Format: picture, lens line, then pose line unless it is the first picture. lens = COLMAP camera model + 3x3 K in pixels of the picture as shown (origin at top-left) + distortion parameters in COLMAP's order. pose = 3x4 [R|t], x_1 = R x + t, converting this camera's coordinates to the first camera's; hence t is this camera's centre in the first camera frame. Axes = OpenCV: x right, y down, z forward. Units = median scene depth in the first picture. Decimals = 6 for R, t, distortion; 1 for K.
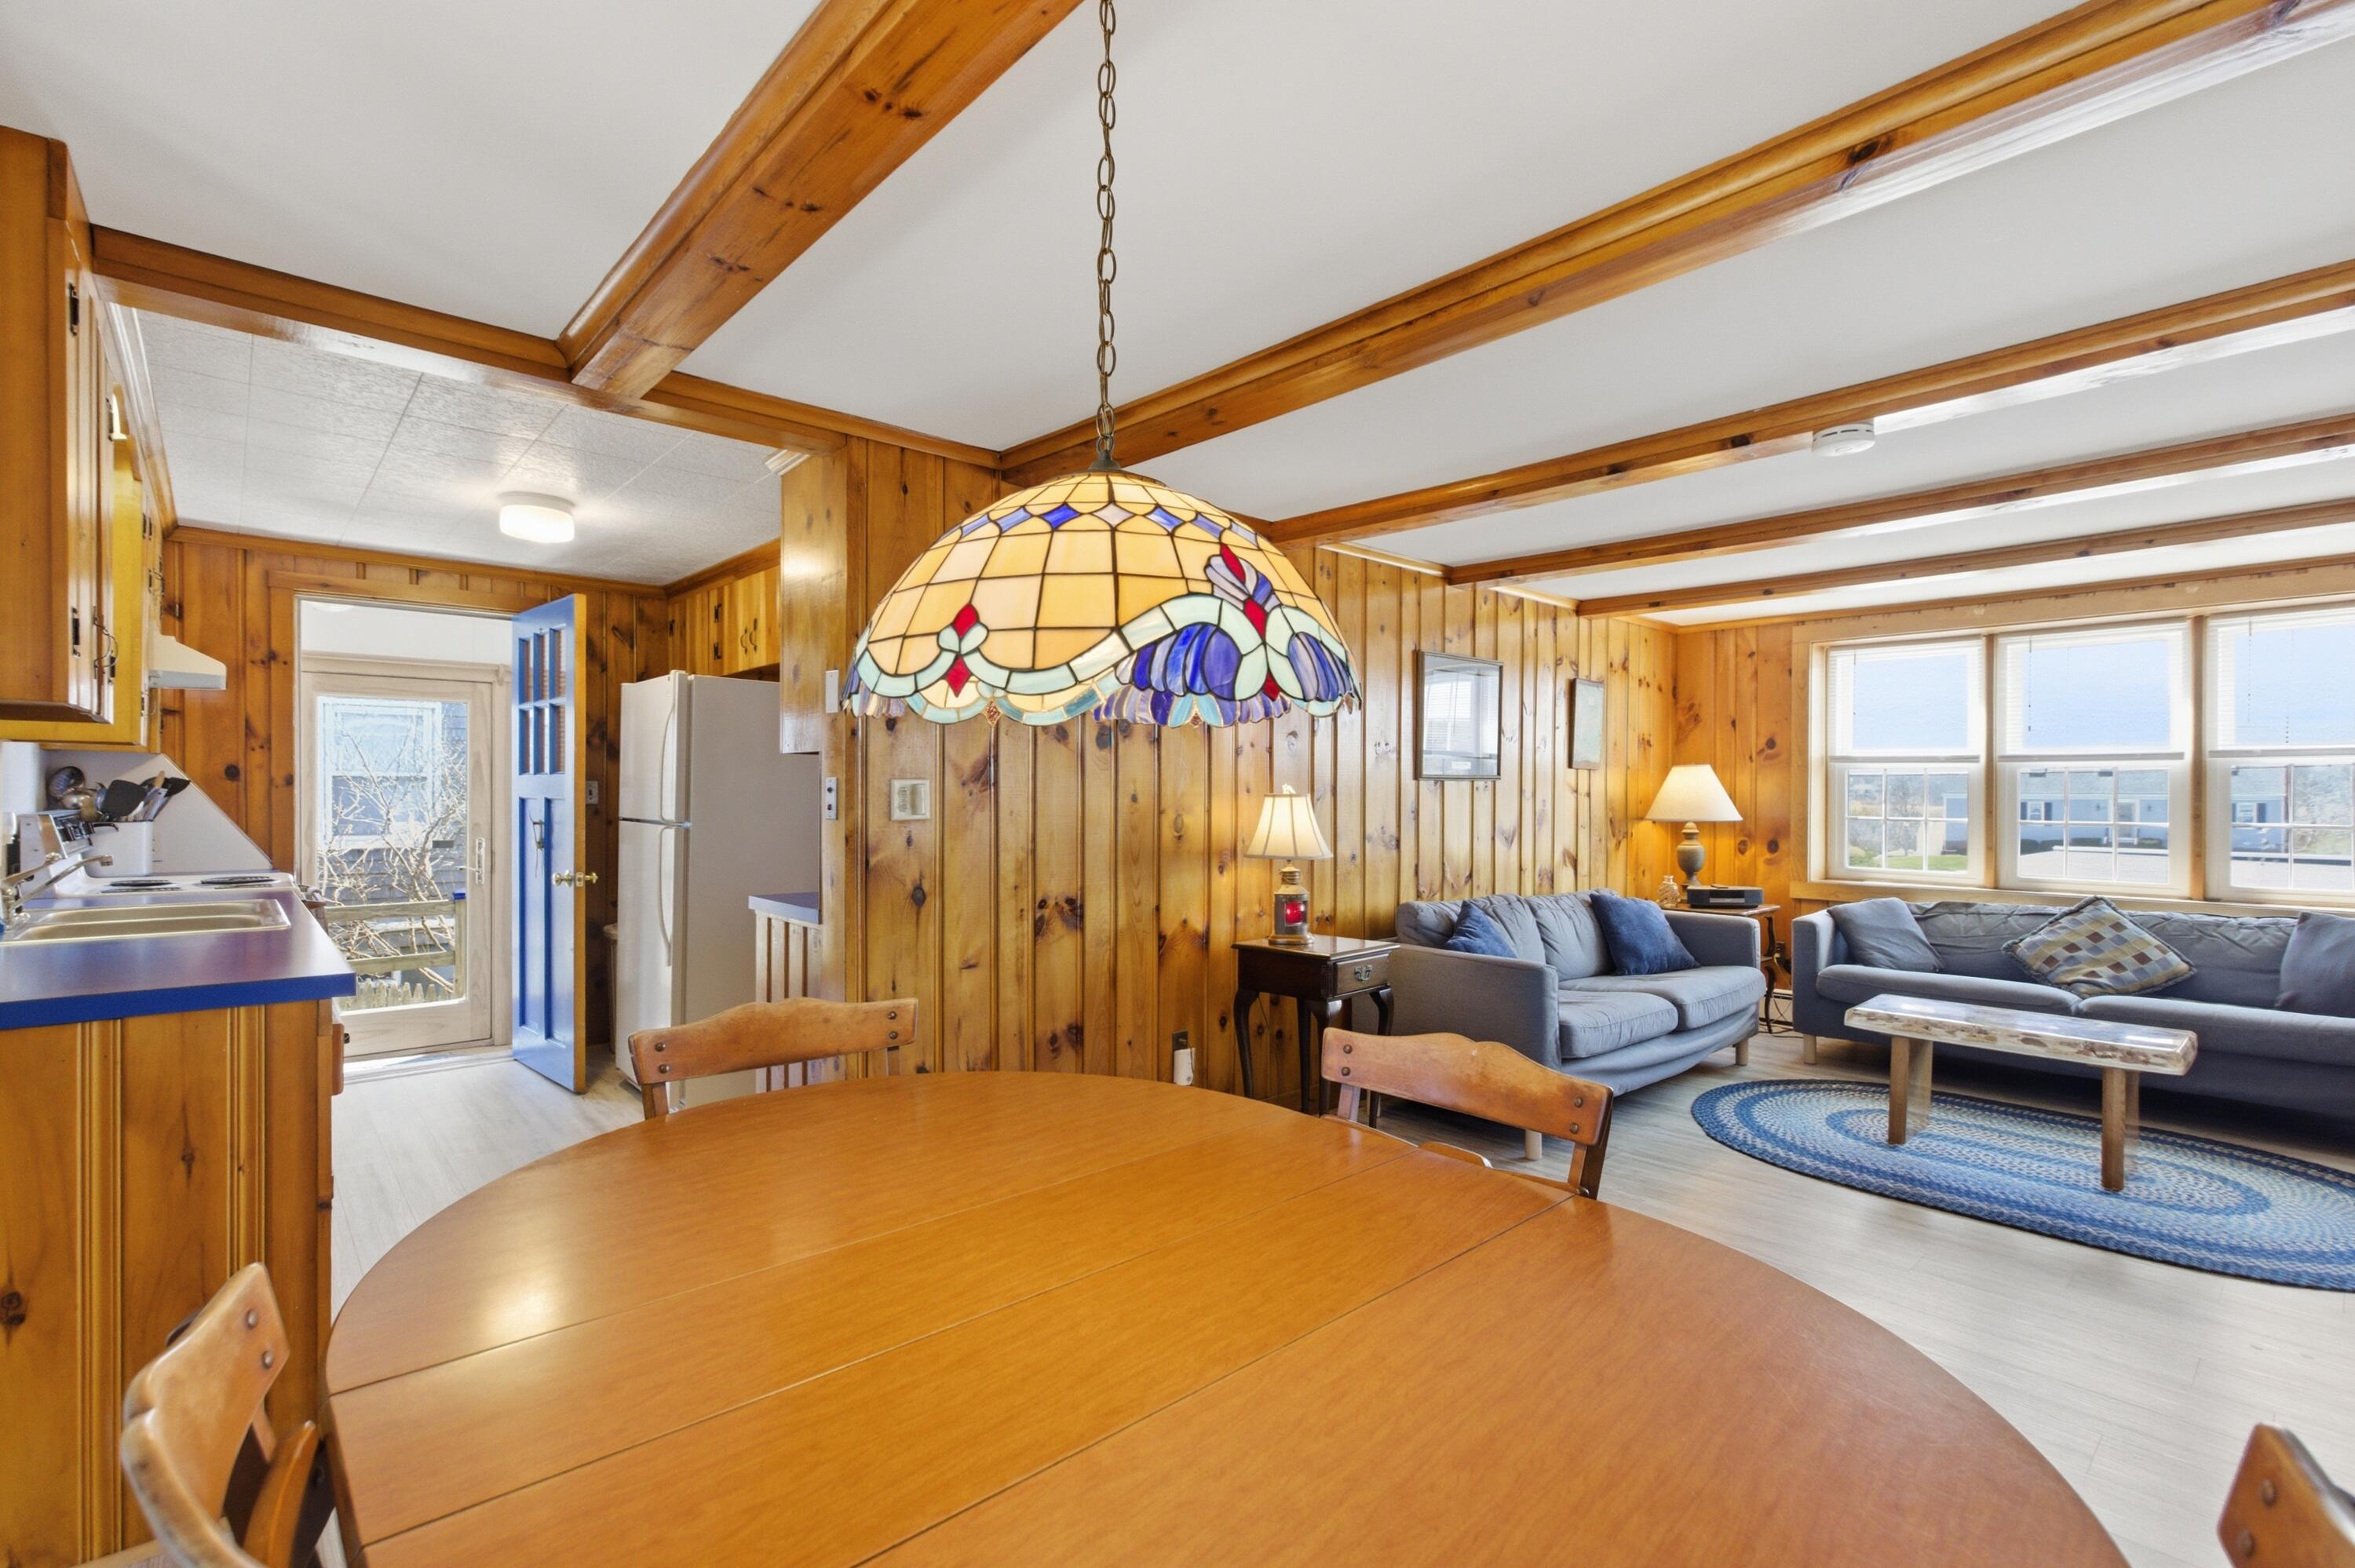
lens RADIAL K [[1067.0, 0, 1173.0], [0, 1067.0, 803.1], [0, 0, 1]] dist [0.001041, 0.000884]
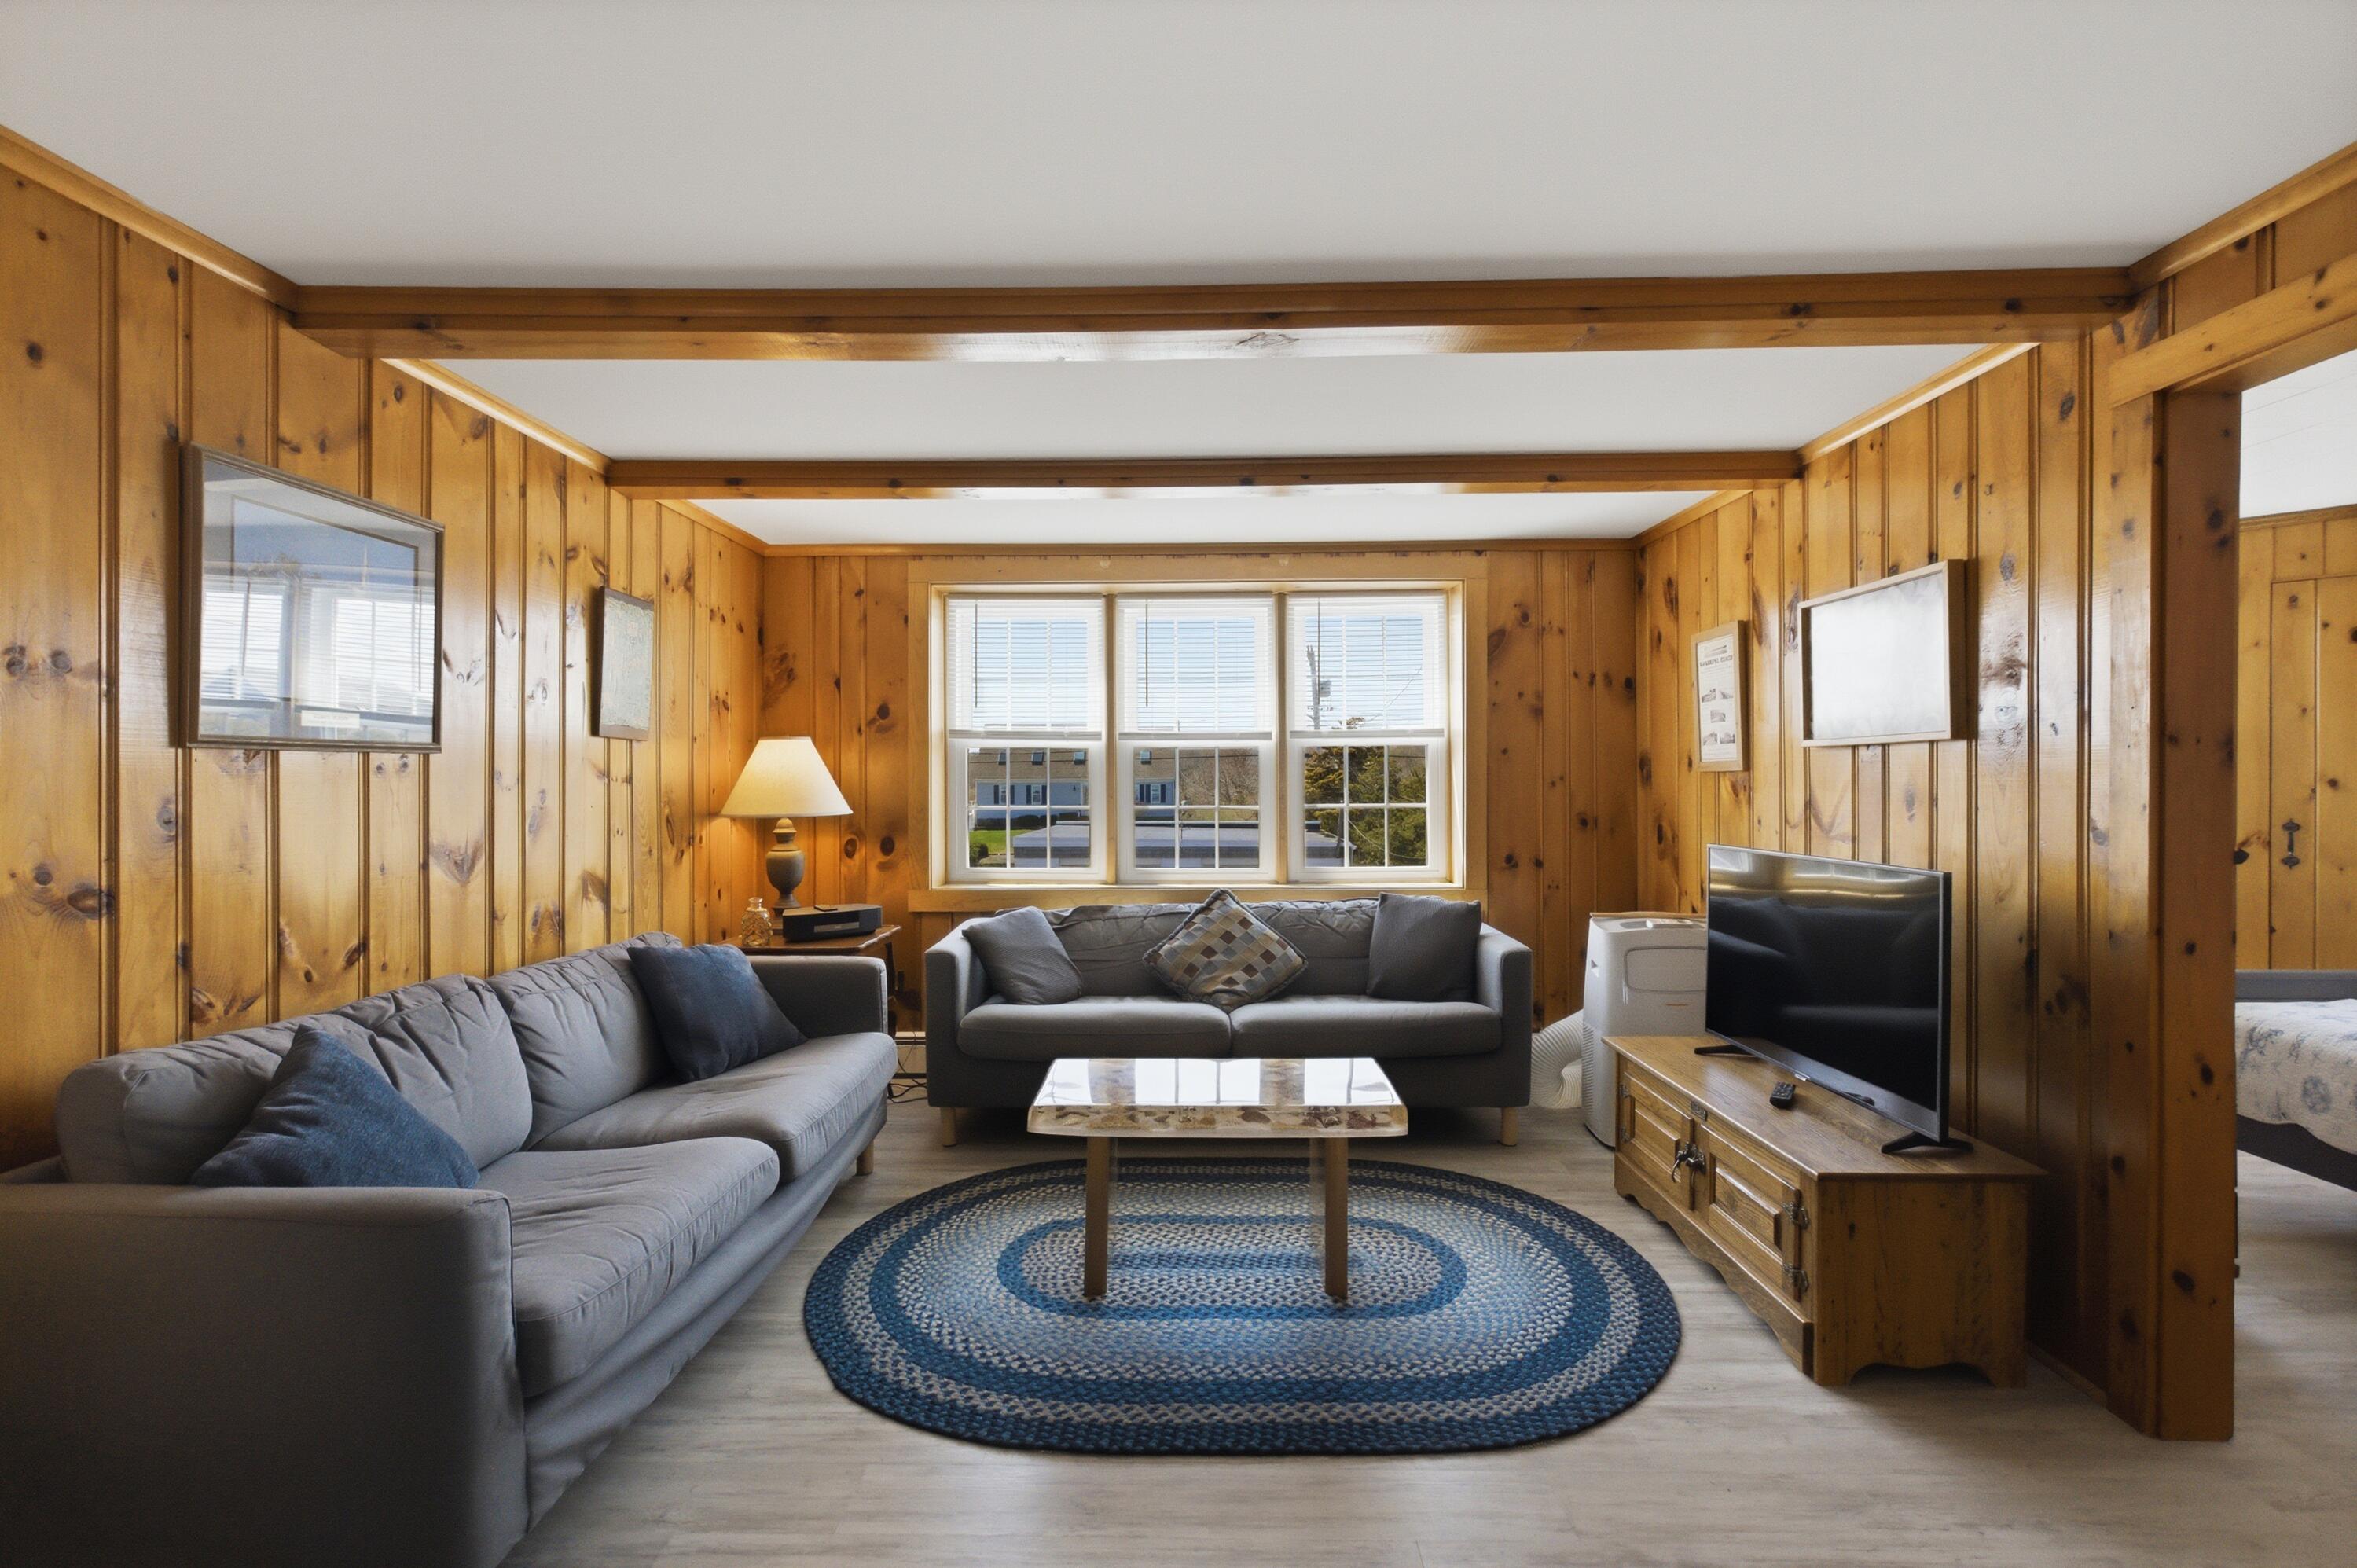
lens RADIAL K [[1069.5, 0, 1184.8], [0, 1069.5, 778.8], [0, 0, 1]] dist [-0.002907, 0.000610]
pose [[0.679439, -0.005122, 0.733714, 0.167995], [0.012421, 0.999913, -0.004522, -0.001878], [-0.733627, 0.012186, 0.679443, 0.374381]]
